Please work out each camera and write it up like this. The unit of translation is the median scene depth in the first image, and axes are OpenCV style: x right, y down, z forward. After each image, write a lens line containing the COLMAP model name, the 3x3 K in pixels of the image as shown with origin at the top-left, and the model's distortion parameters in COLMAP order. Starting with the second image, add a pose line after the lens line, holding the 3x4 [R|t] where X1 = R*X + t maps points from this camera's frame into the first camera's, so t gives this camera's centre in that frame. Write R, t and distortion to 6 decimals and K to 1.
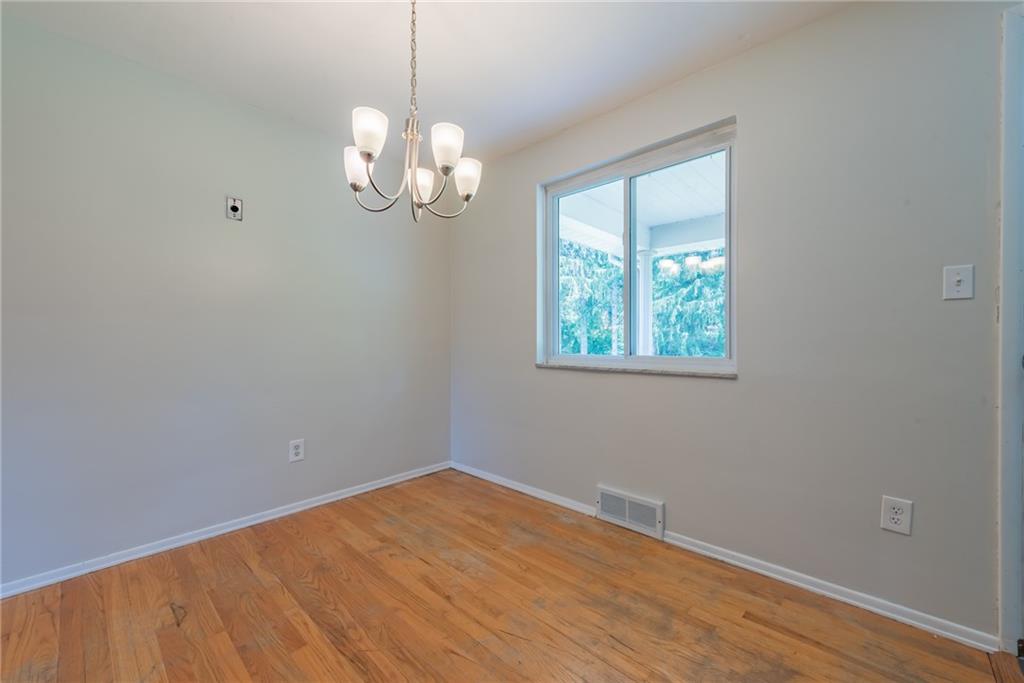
lens RADIAL K [[406.4, 0, 511.0], [0, 406.4, 346.8], [0, 0, 1]] dist [0.010115, -0.001019]
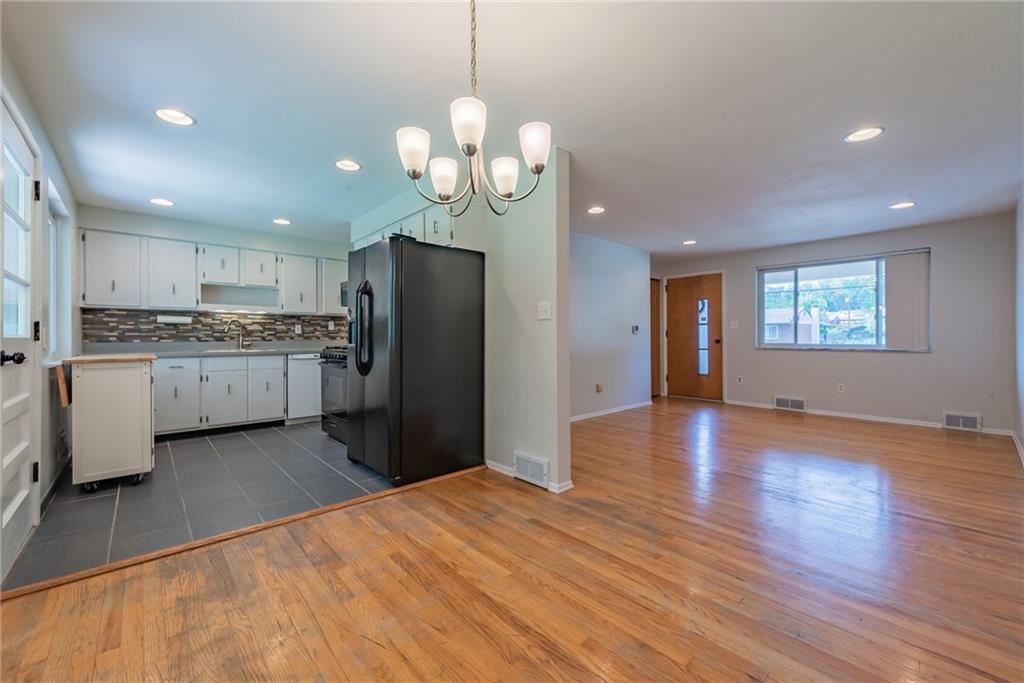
lens RADIAL K [[406.4, 0, 514.2], [0, 406.4, 339.0], [0, 0, 1]] dist [0.010115, -0.001019]
pose [[-0.996885, 0.005751, 0.078653, -0.414501], [0.006234, 0.999963, 0.005895, -0.026677], [-0.078617, 0.006367, -0.996885, 1.973260]]
